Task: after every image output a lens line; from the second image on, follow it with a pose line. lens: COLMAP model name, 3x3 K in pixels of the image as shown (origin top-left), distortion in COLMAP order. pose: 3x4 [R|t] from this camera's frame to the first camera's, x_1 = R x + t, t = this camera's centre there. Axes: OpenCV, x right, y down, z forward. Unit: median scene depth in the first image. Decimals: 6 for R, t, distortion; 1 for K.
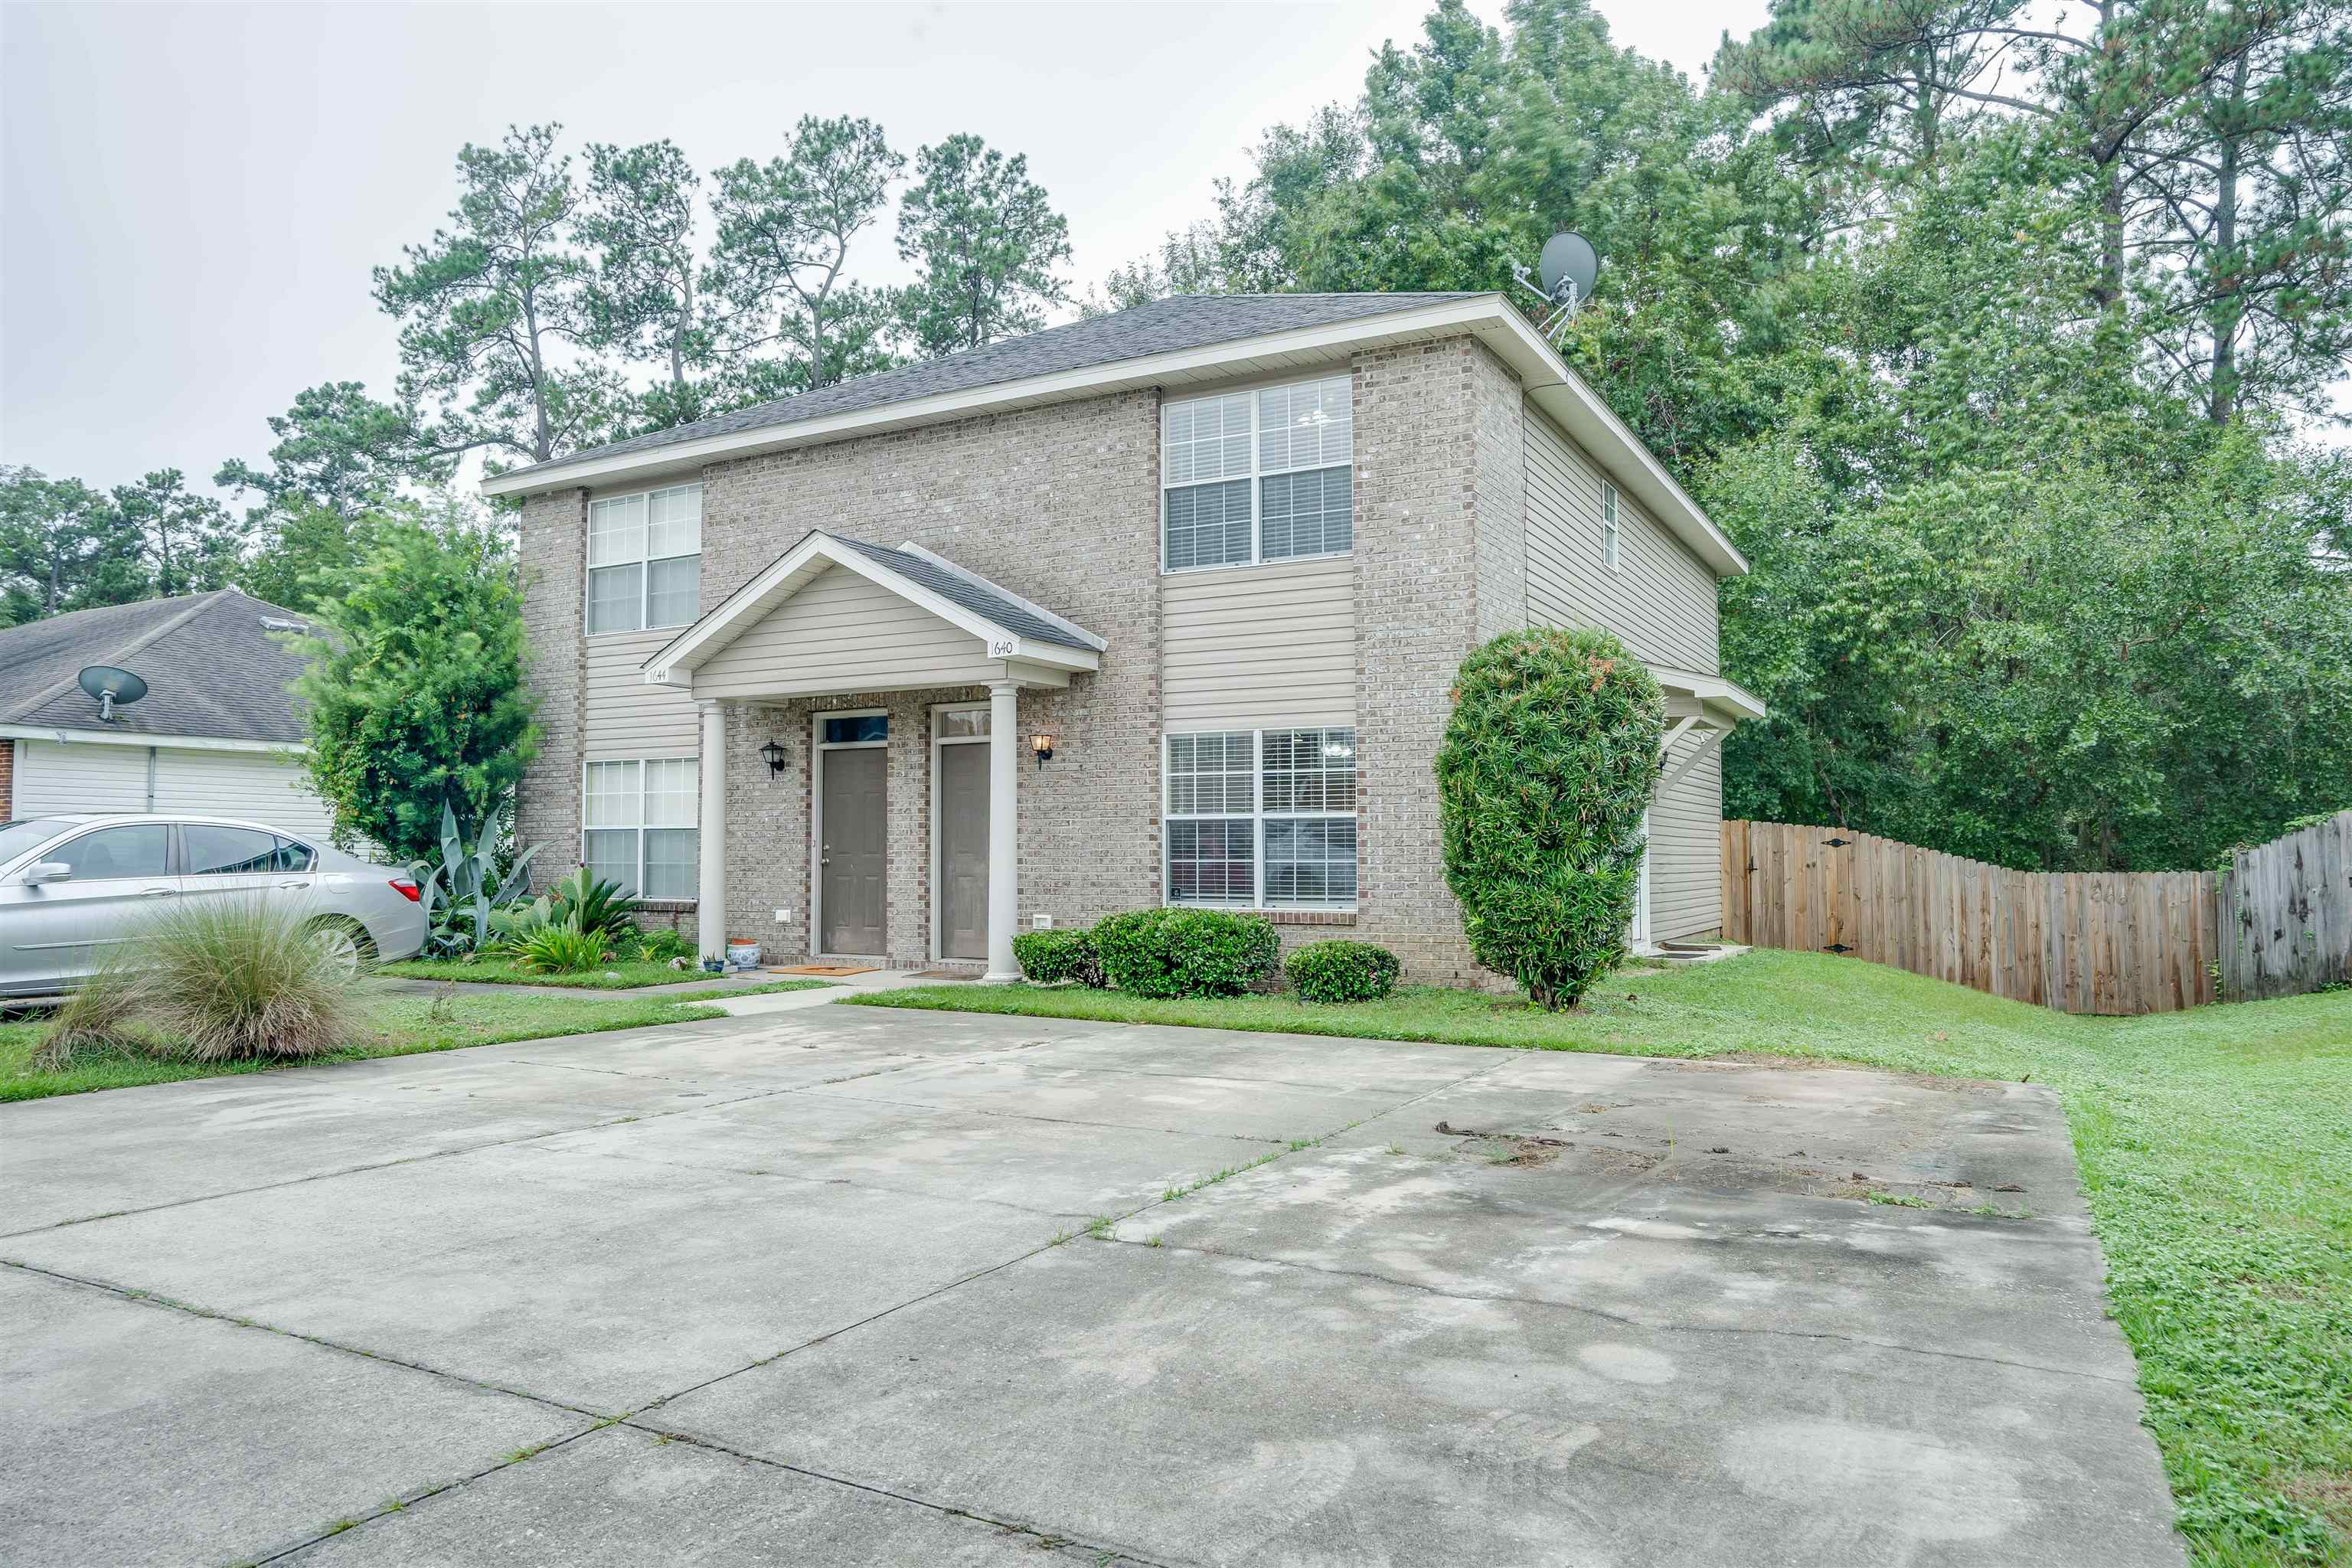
lens RADIAL K [[1532.5, 0, 1153.8], [0, 1532.5, 777.5], [0, 0, 1]] dist [-0.030690, 0.000960]
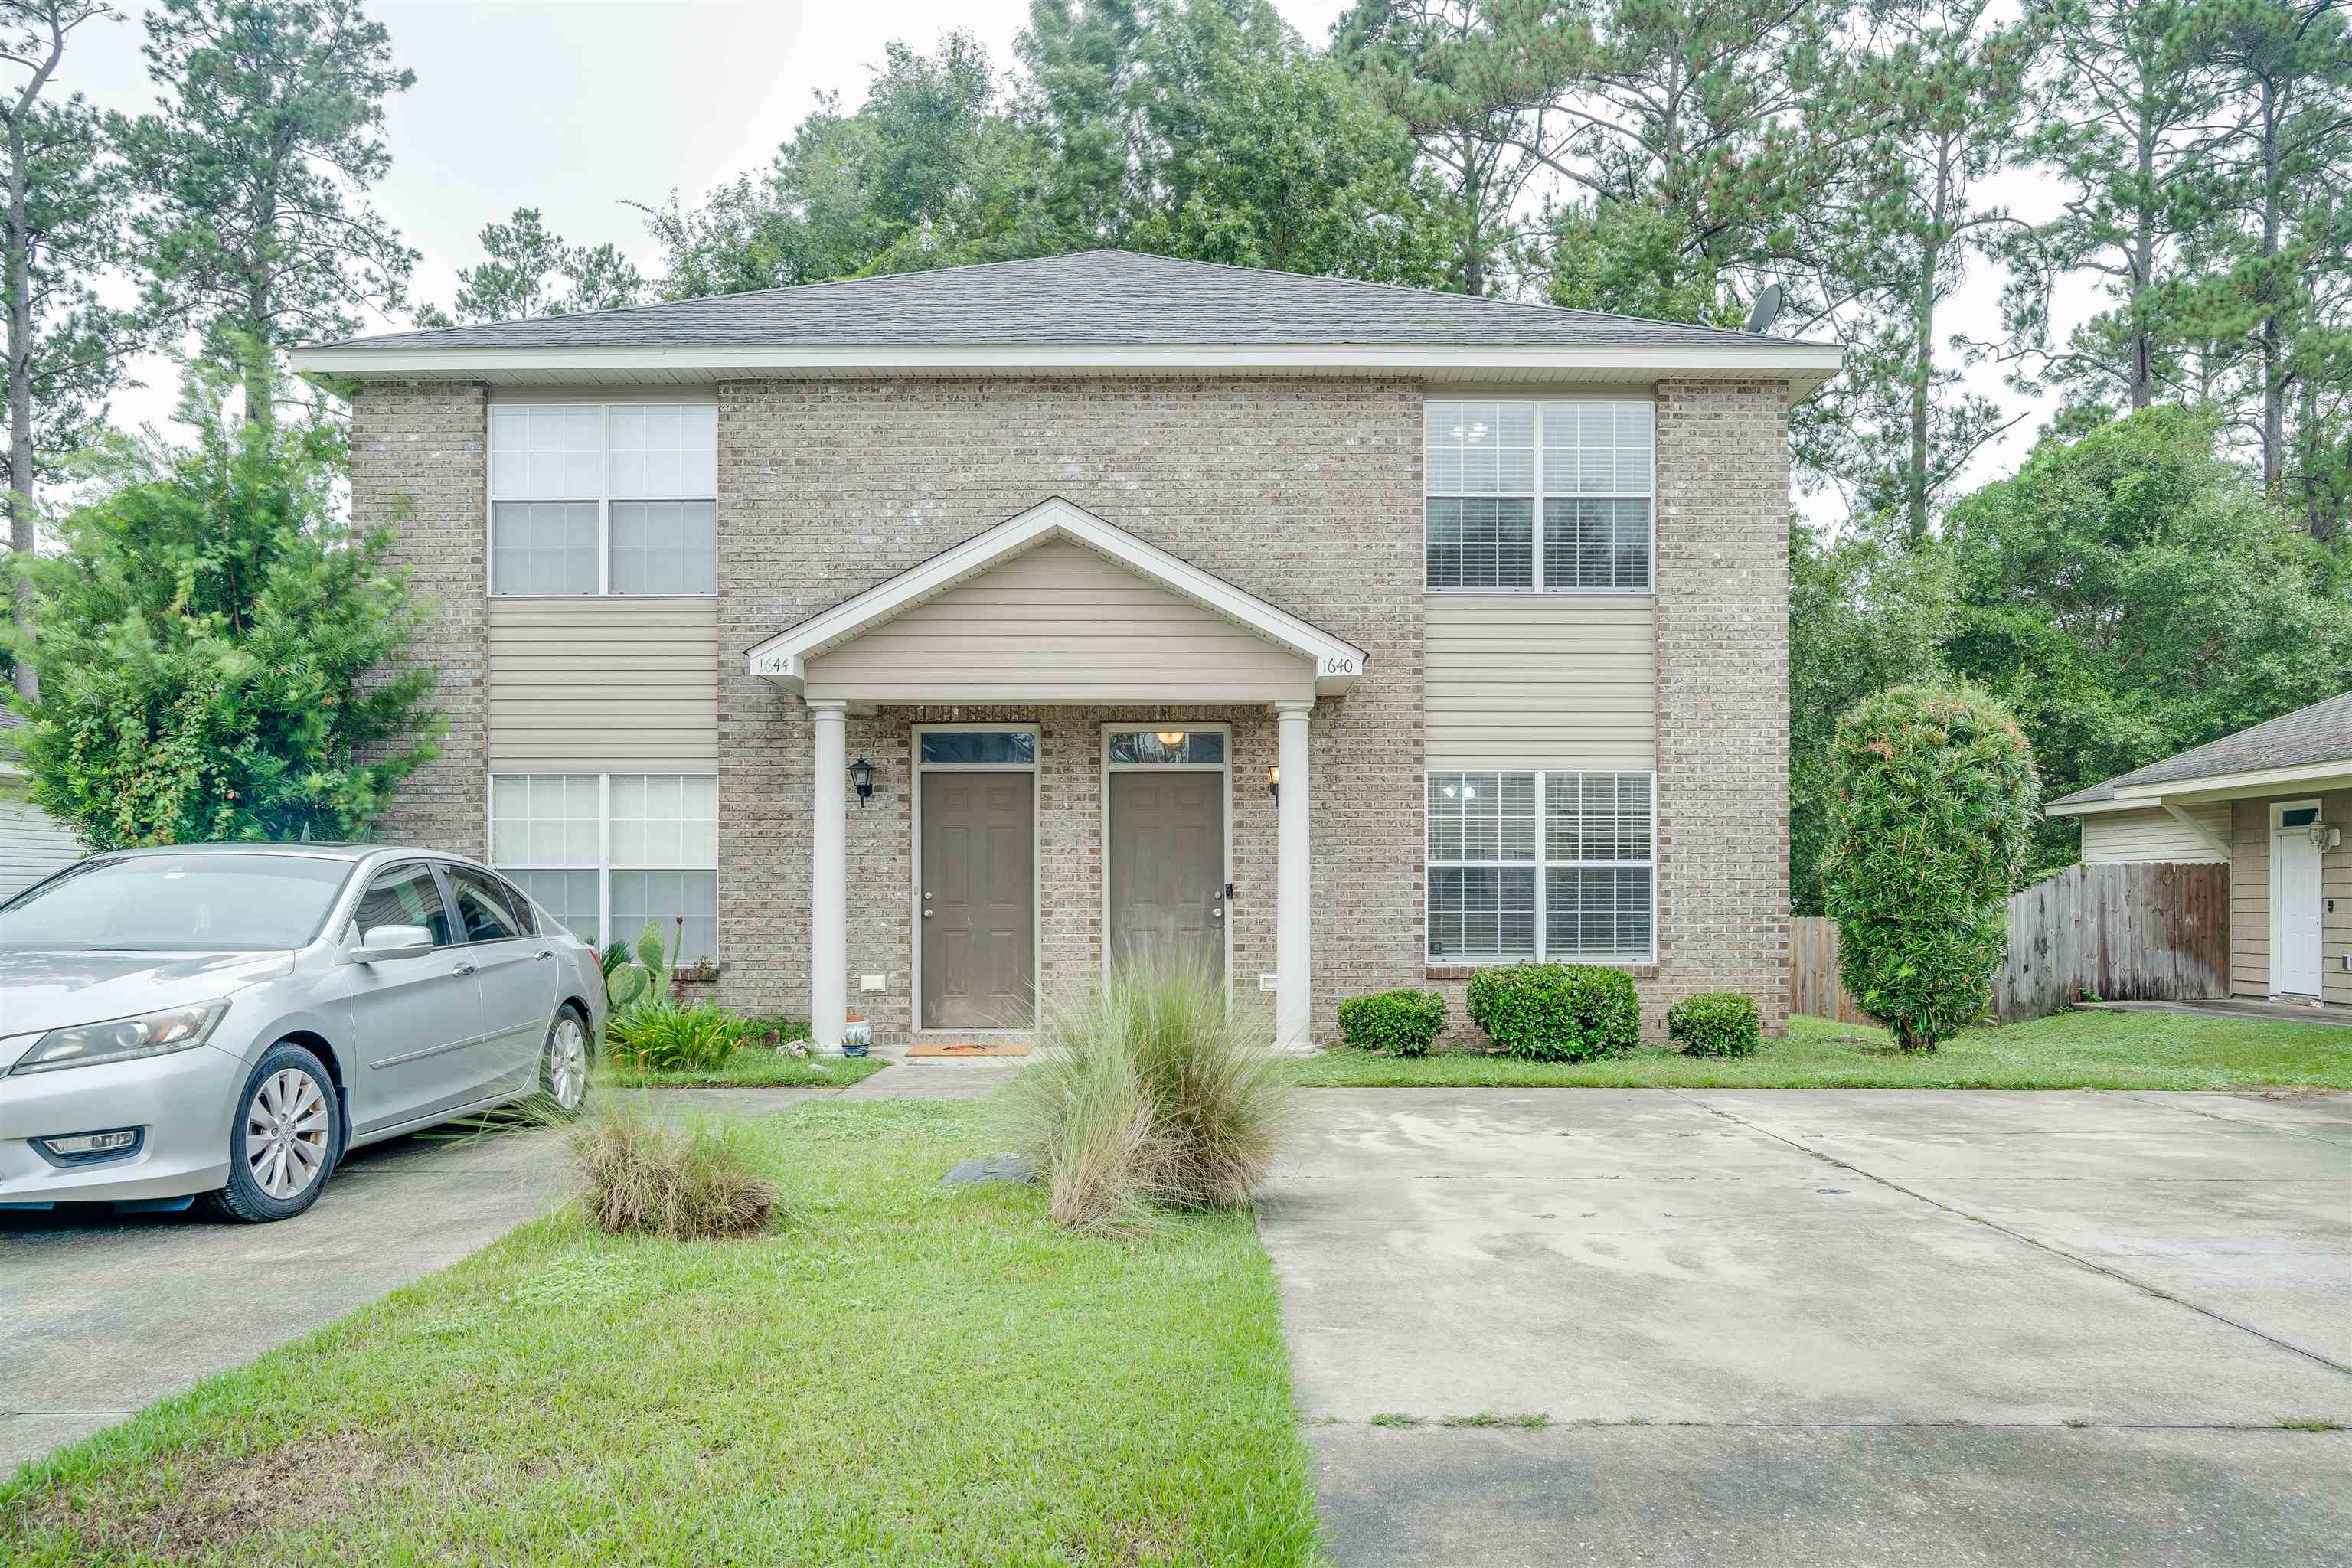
lens RADIAL K [[1685.2, 0, 1244.9], [0, 1685.2, 891.6], [0, 0, 1]] dist [-0.017464, 0.005020]
pose [[0.872897, 0.001111, 0.487902, -0.473276], [-0.025279, 0.998757, 0.042952, 0.002056], [-0.487248, -0.049826, 0.871841, 0.153275]]
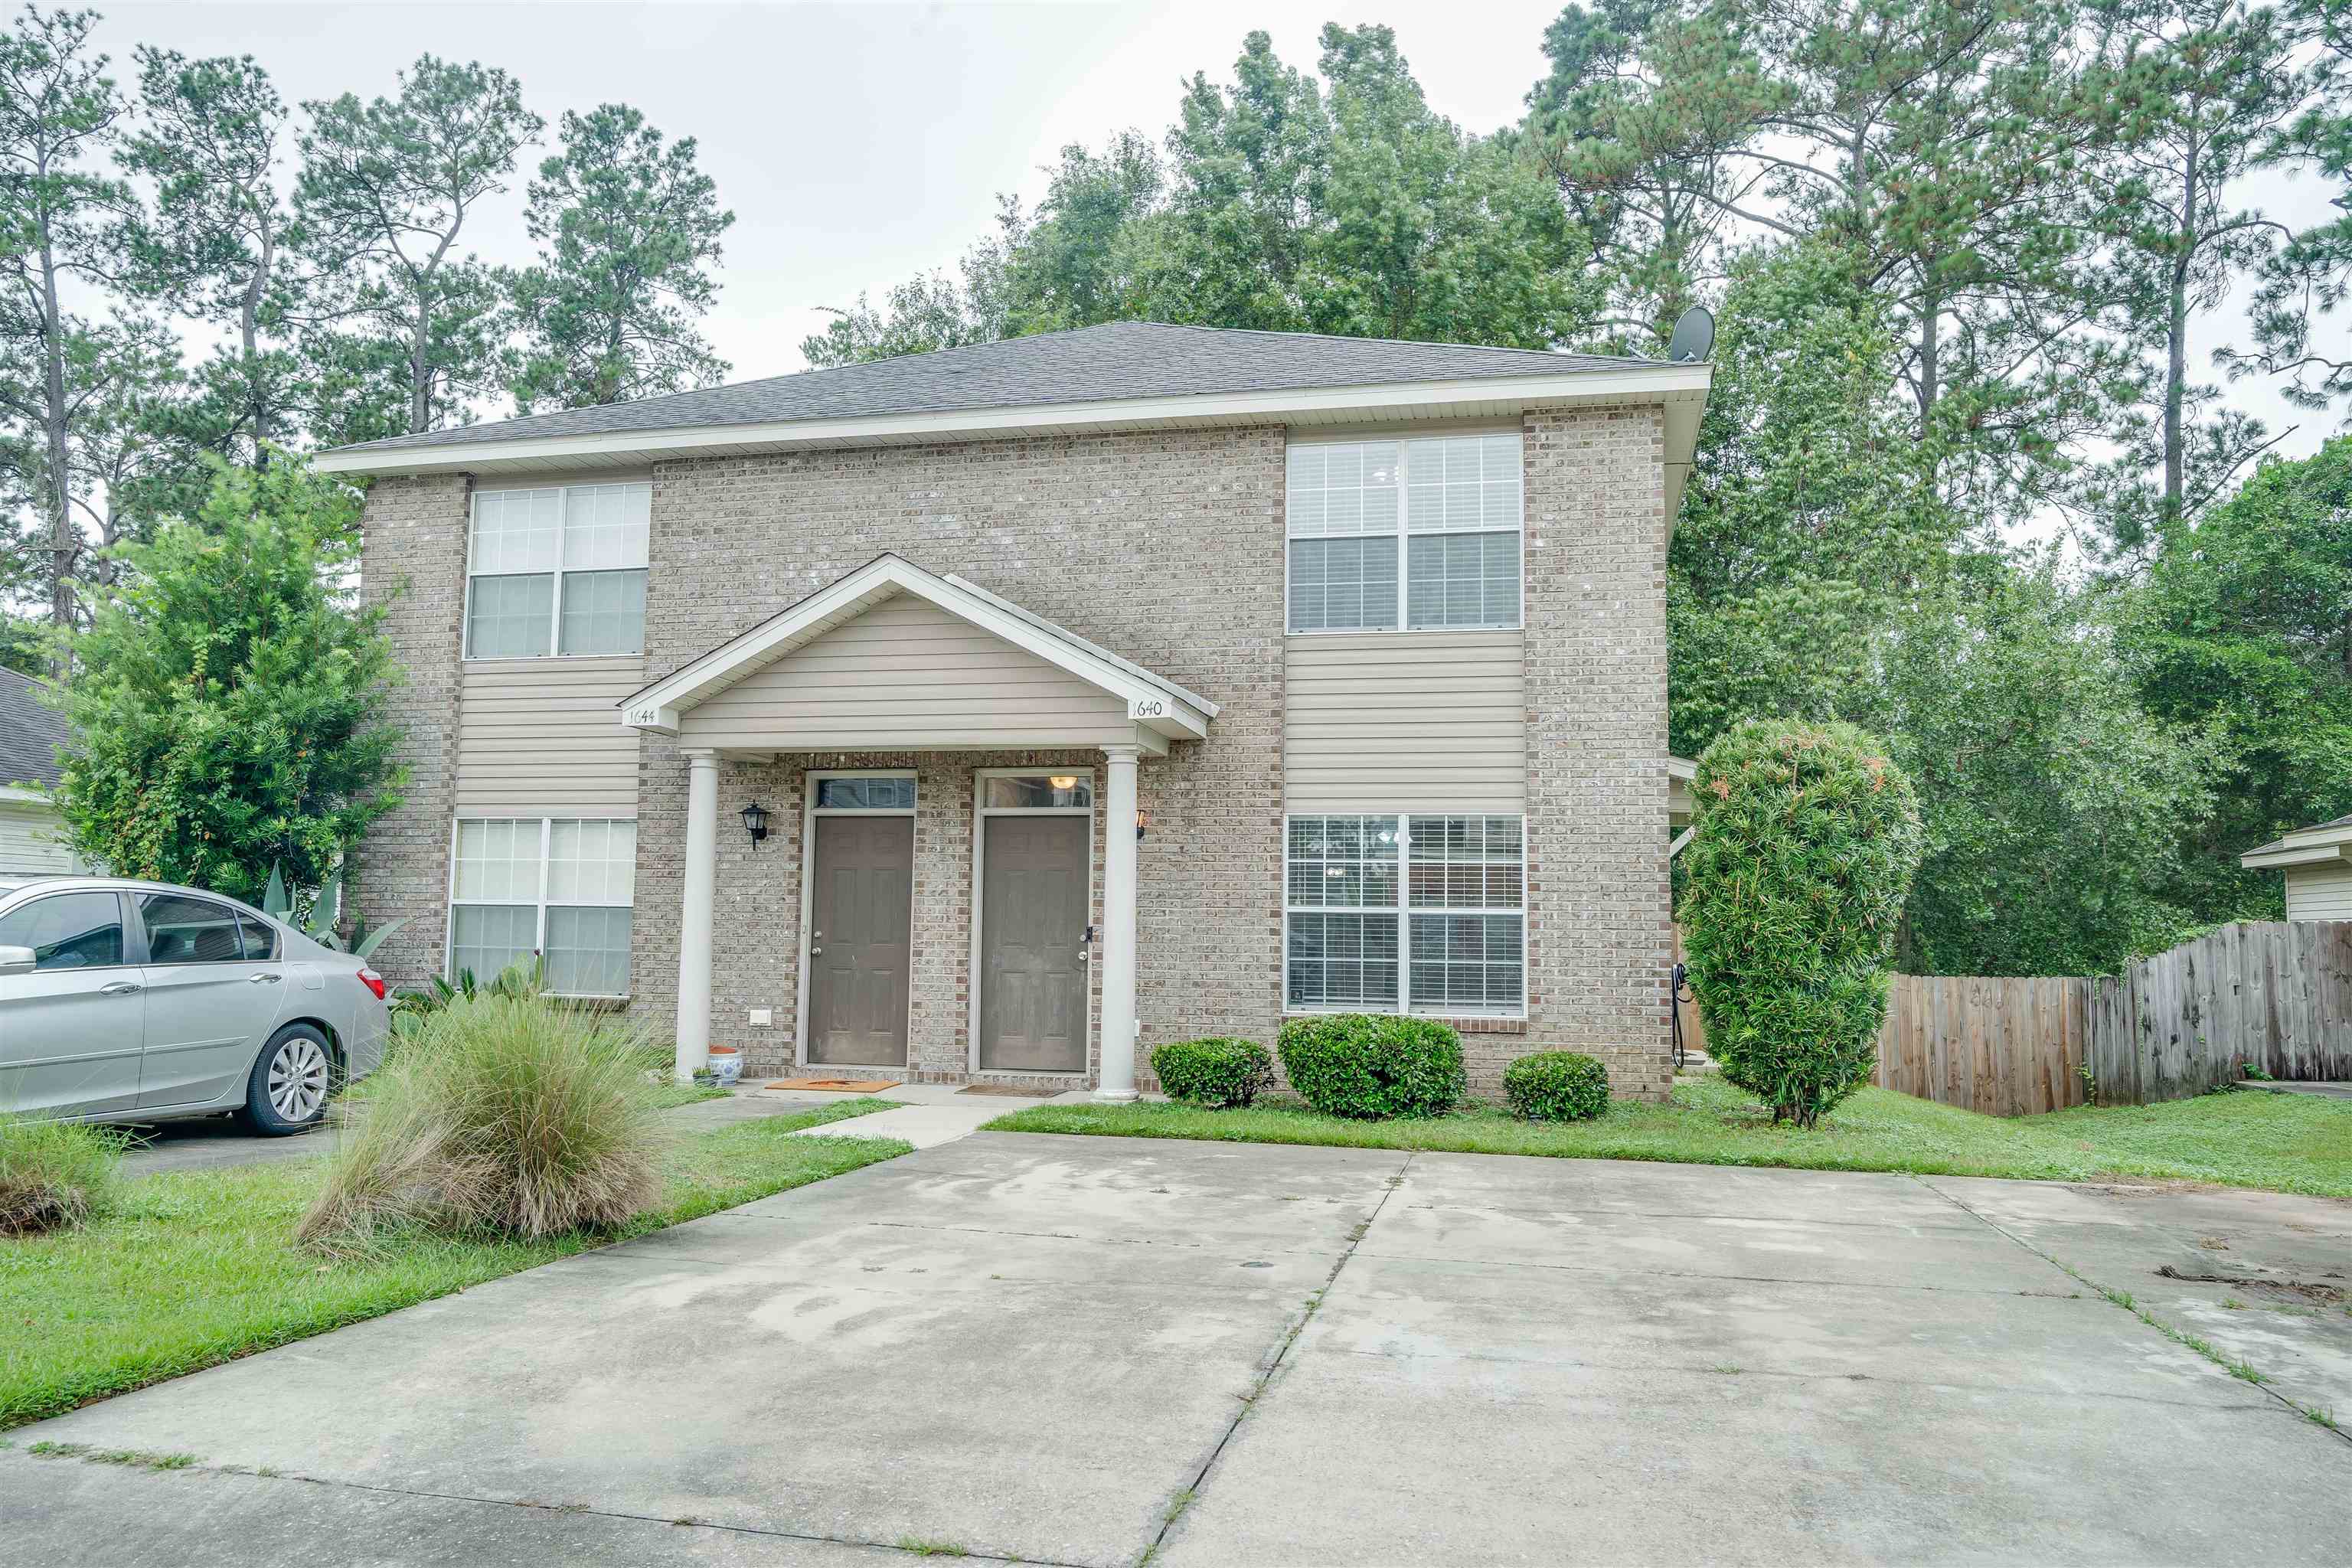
lens RADIAL K [[1660.5, 0, 1176.0], [0, 1660.5, 784.0], [0, 0, 1]] dist [-0.022720, 0.008868]
pose [[0.961589, 0.041859, 0.271282, -0.261564], [-0.030456, 0.998472, -0.046111, 0.000113], [-0.272797, 0.036077, 0.961395, 0.080166]]
